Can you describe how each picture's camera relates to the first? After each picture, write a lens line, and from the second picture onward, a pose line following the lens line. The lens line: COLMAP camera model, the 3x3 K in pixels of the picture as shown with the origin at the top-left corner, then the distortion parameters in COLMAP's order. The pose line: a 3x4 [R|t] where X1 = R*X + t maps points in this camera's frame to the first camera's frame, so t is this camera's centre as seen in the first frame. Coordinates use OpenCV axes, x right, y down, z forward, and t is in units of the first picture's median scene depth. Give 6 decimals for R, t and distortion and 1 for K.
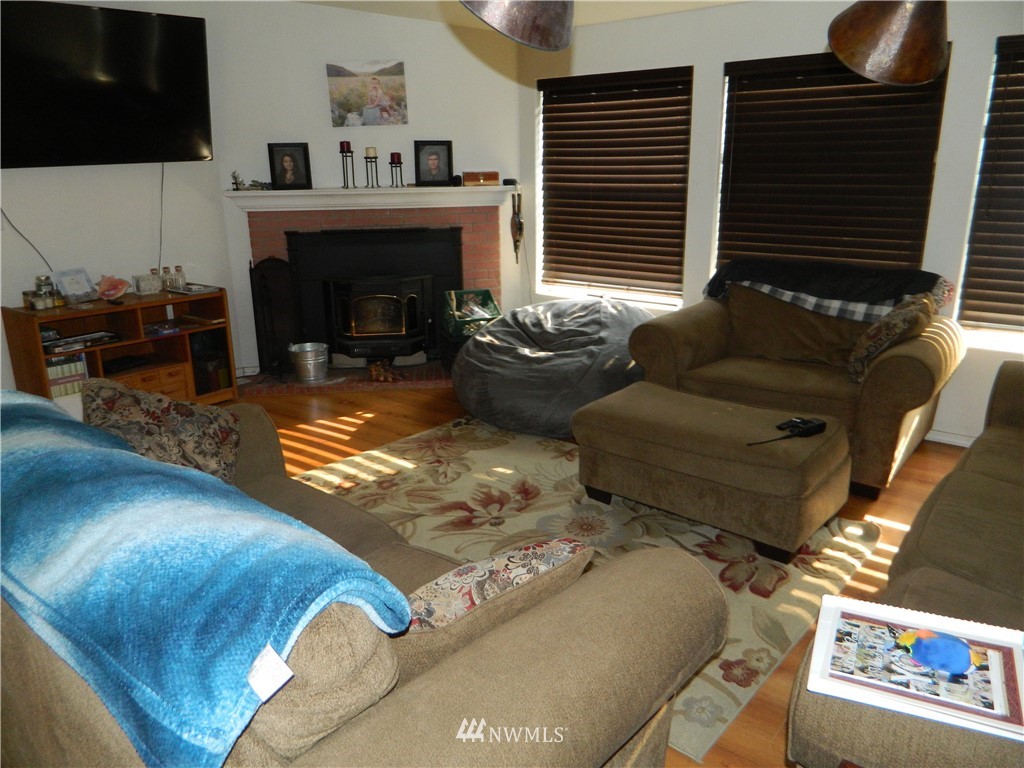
lens RADIAL K [[758.7, 0, 514.5], [0, 758.7, 385.8], [0, 0, 1]] dist [0.002651, -0.002896]
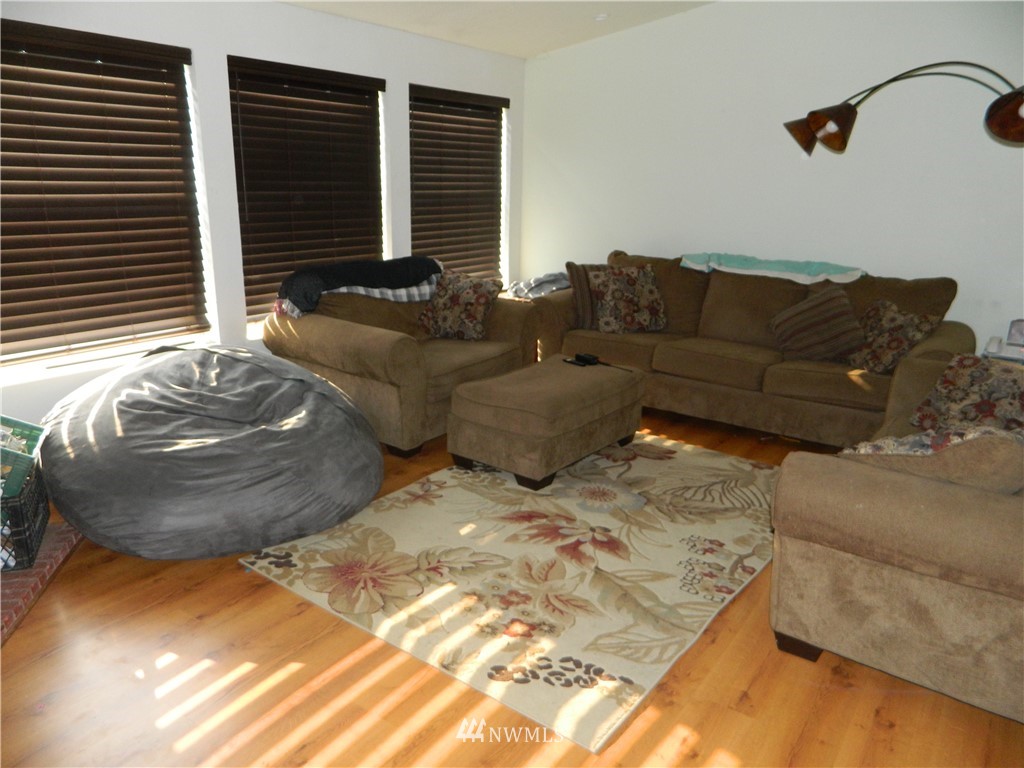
lens RADIAL K [[758.7, 0, 514.1], [0, 758.7, 378.2], [0, 0, 1]] dist [0.002651, -0.002896]
pose [[-0.060309, -0.259647, 0.963819, -0.662014], [0.252466, 0.930213, 0.266391, -0.217951], [-0.965724, 0.259397, 0.009451, 0.733466]]
